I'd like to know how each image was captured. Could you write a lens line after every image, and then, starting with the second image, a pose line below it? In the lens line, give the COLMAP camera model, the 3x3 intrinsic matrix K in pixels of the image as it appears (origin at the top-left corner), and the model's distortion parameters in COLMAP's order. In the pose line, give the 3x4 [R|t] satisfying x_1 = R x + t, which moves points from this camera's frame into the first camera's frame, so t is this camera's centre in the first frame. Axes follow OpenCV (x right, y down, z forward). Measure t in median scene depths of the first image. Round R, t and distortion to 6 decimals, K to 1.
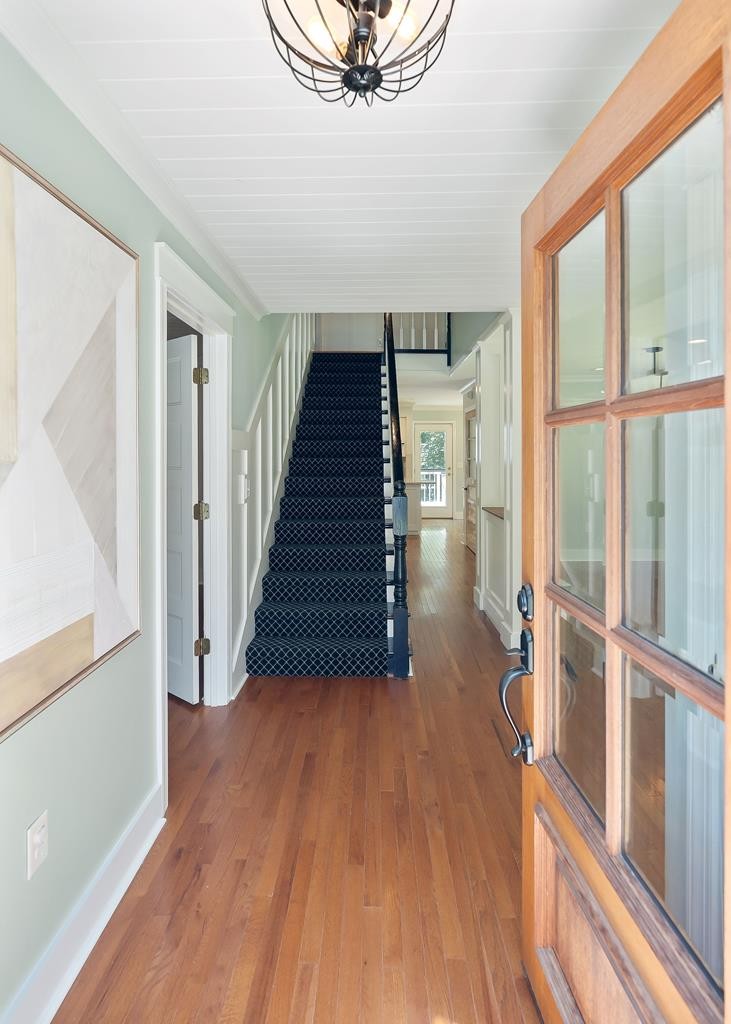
lens RADIAL K [[527.0, 0, 362.6], [0, 527.0, 450.3], [0, 0, 1]] dist [0.001140, 0.001099]
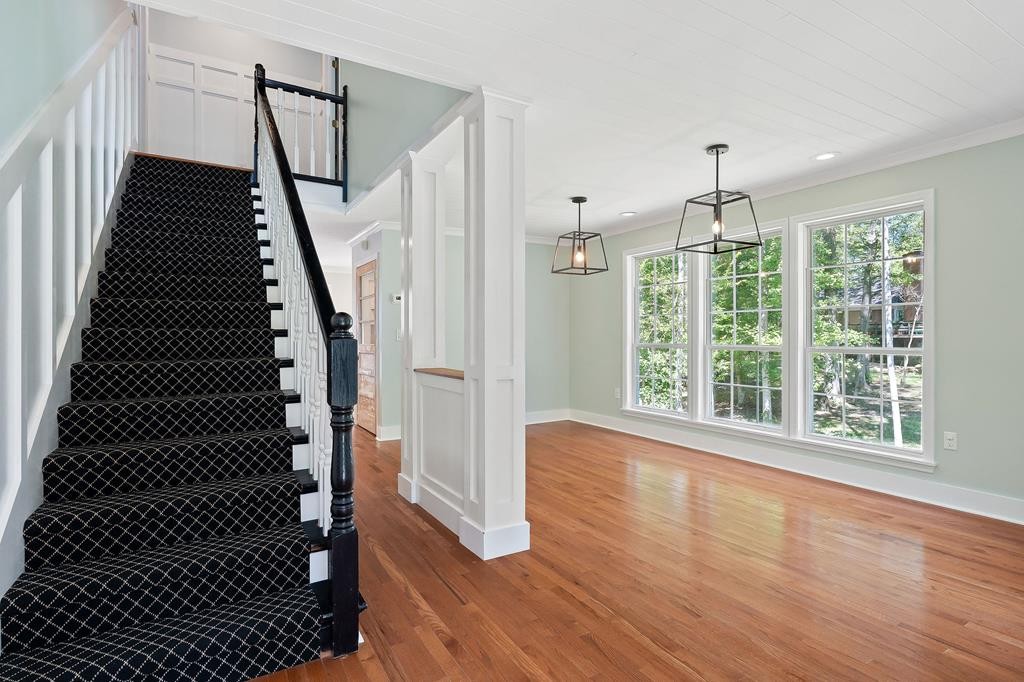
lens RADIAL K [[508.3, 0, 504.8], [0, 508.3, 336.0], [0, 0, 1]] dist [-0.003428, 0.000254]
pose [[0.850069, 0.002123, 0.526668, -0.046802], [-0.002988, 0.999995, 0.000792, 0.055202], [-0.526664, -0.002247, 0.850071, 0.287235]]
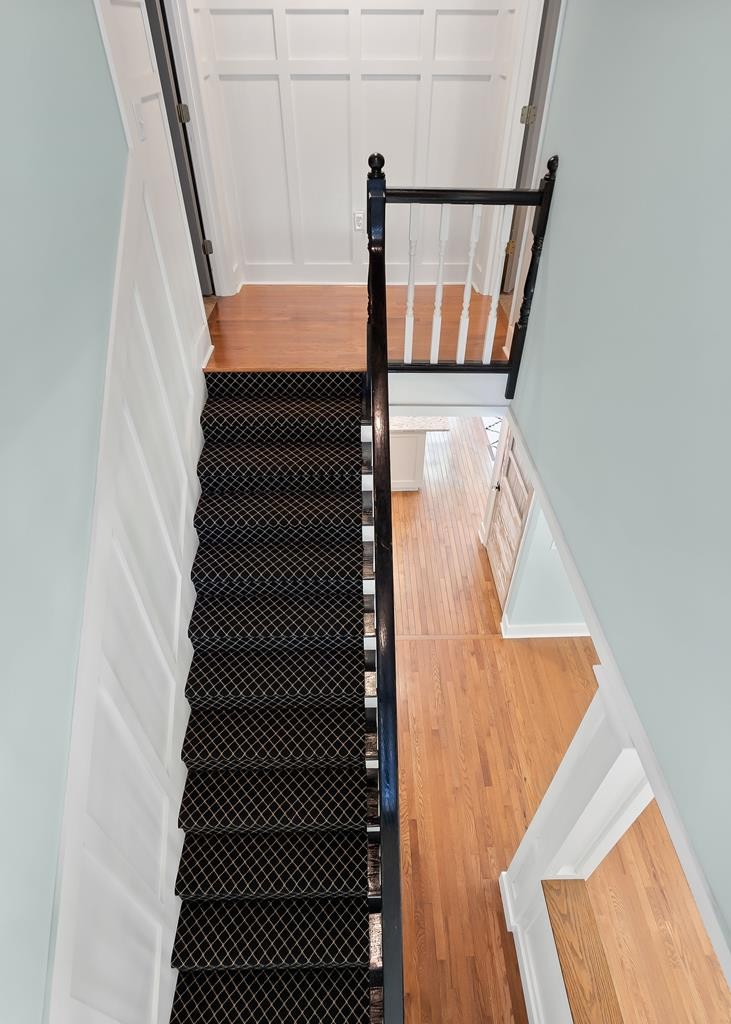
lens RADIAL K [[565.2, 0, 360.7], [0, 565.2, 514.0], [0, 0, 1]] dist [-0.025664, -0.000918]
pose [[0.998807, -0.025599, 0.041595, 0.019055], [-0.007533, 0.760709, 0.649049, -0.521713], [-0.048257, -0.648588, 0.759609, 0.756180]]
